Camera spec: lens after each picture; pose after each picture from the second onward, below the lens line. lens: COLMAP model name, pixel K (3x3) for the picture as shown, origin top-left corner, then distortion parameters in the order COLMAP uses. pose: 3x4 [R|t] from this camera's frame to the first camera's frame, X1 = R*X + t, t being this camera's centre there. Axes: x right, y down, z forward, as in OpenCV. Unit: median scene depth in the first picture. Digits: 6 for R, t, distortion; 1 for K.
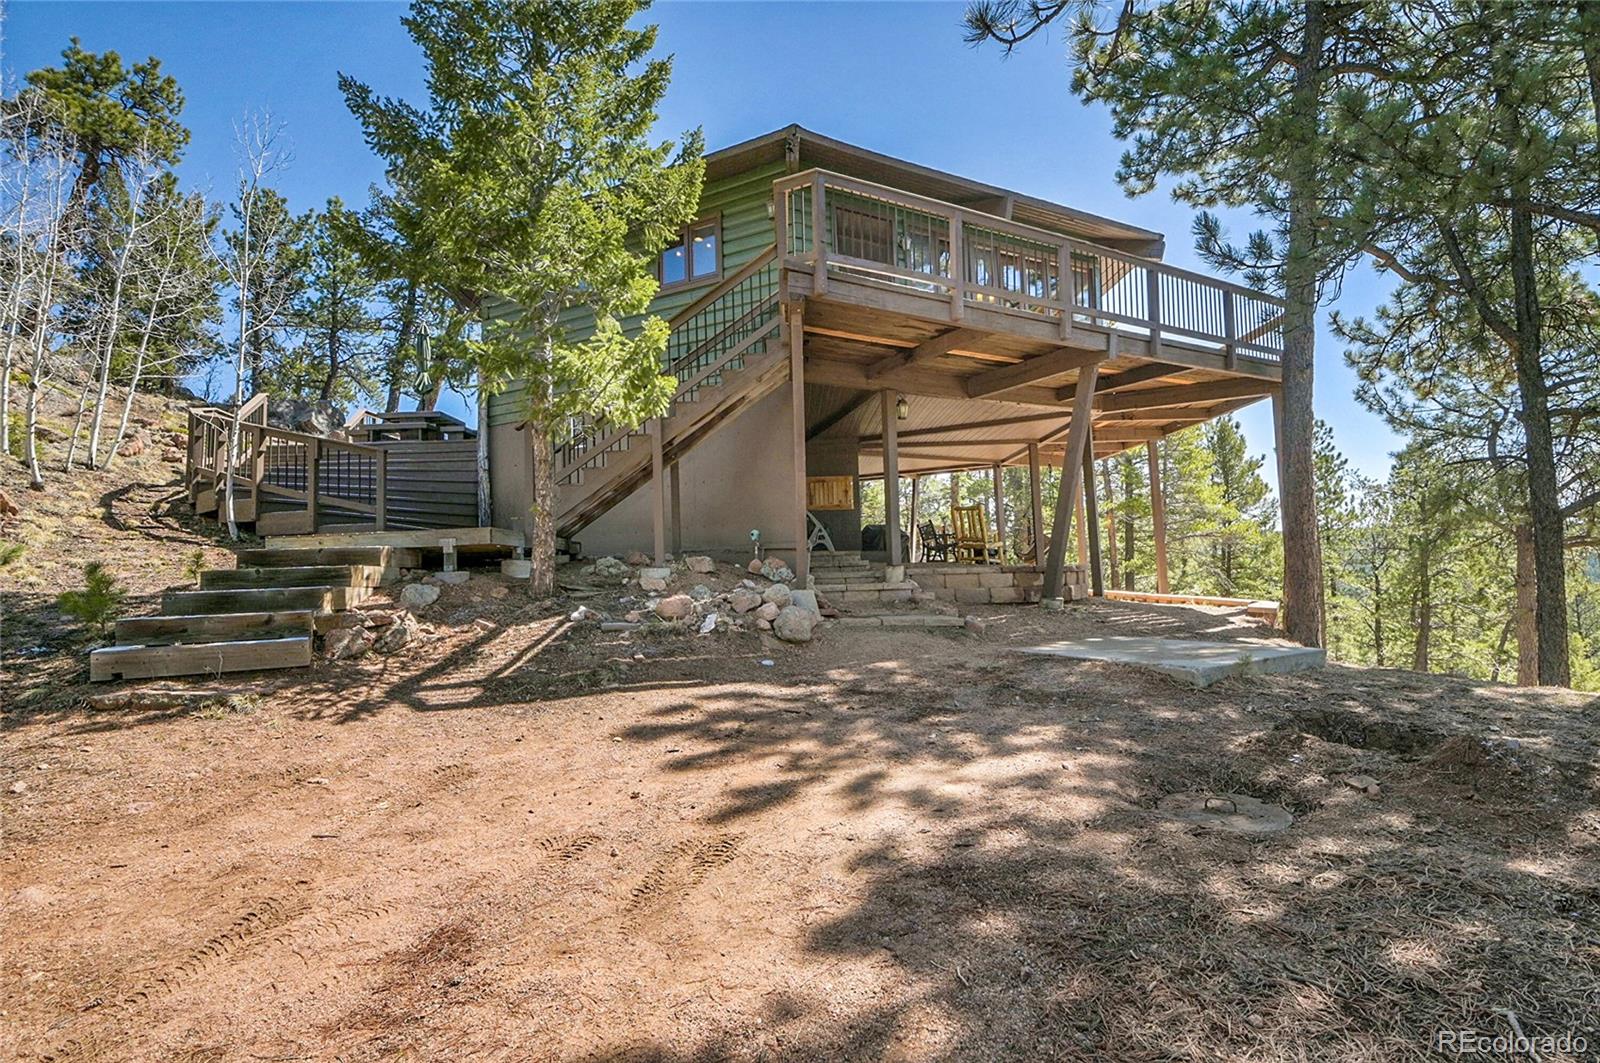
lens RADIAL K [[832.8, 0, 798.7], [0, 832.8, 521.5], [0, 0, 1]] dist [-0.002995, -0.002019]
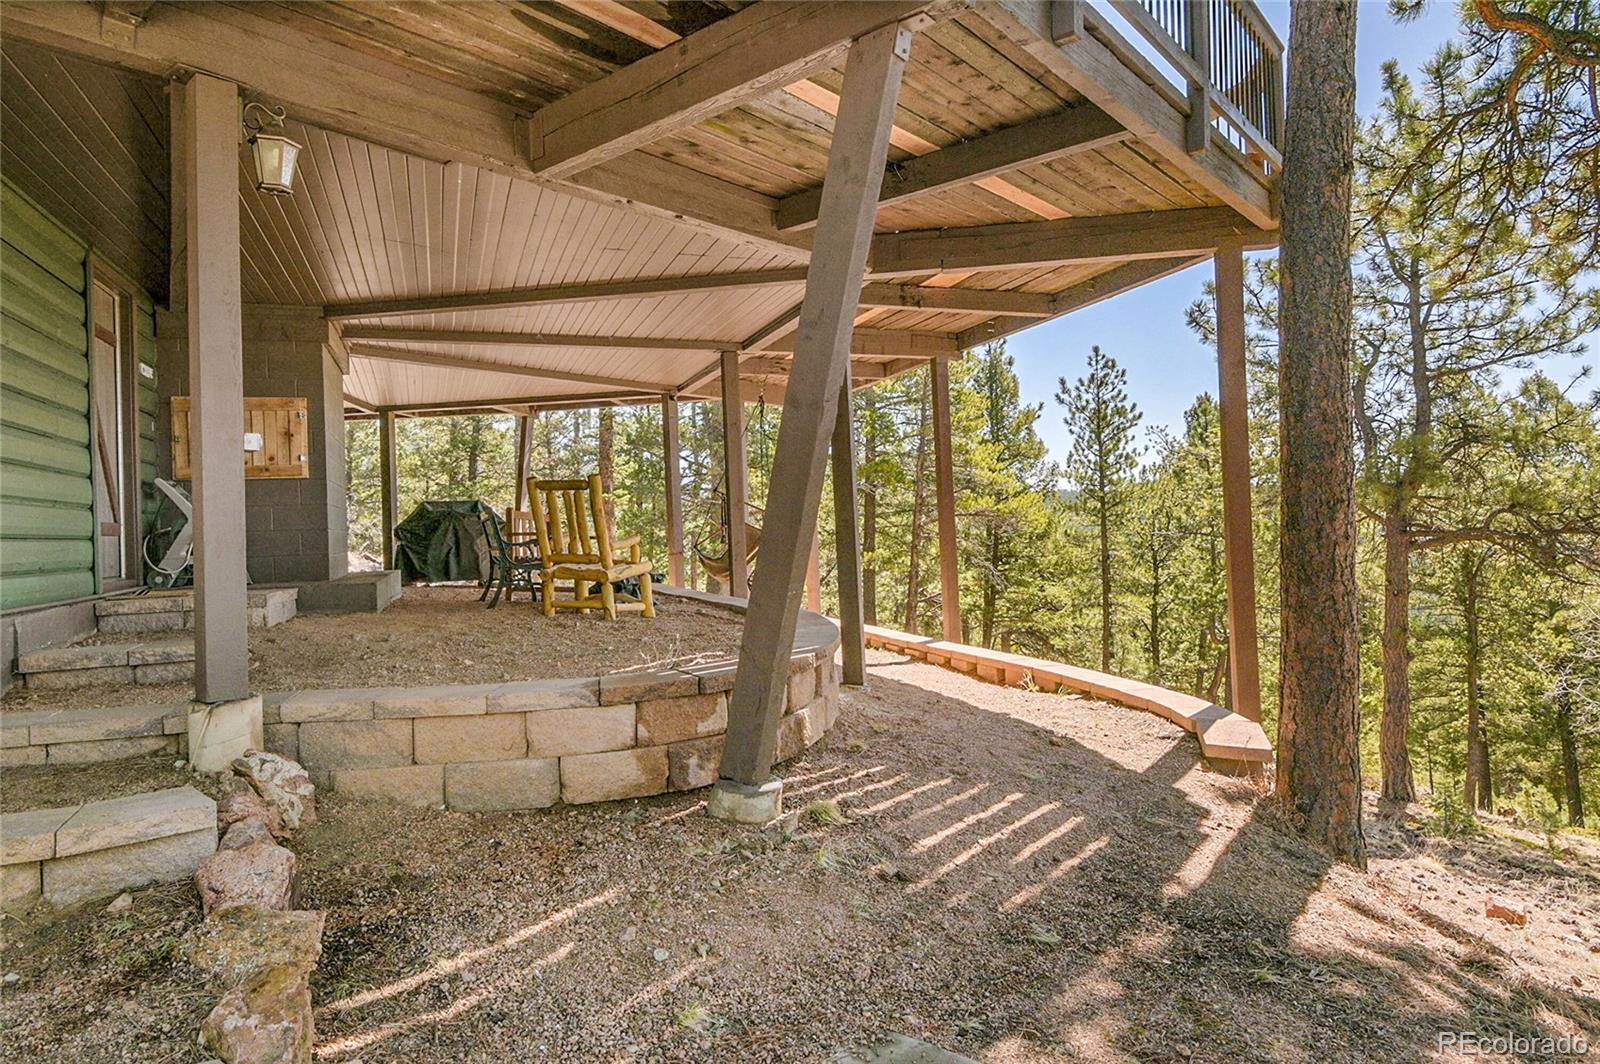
lens RADIAL K [[962.4, 0, 800.0], [0, 962.4, 532.0], [0, 0, 1]] dist [-0.000141, -0.000045]
pose [[0.946430, -0.002070, 0.322904, 0.084431], [-0.017182, 0.998240, 0.056757, -0.011167], [-0.322453, -0.059265, 0.944728, 0.269500]]
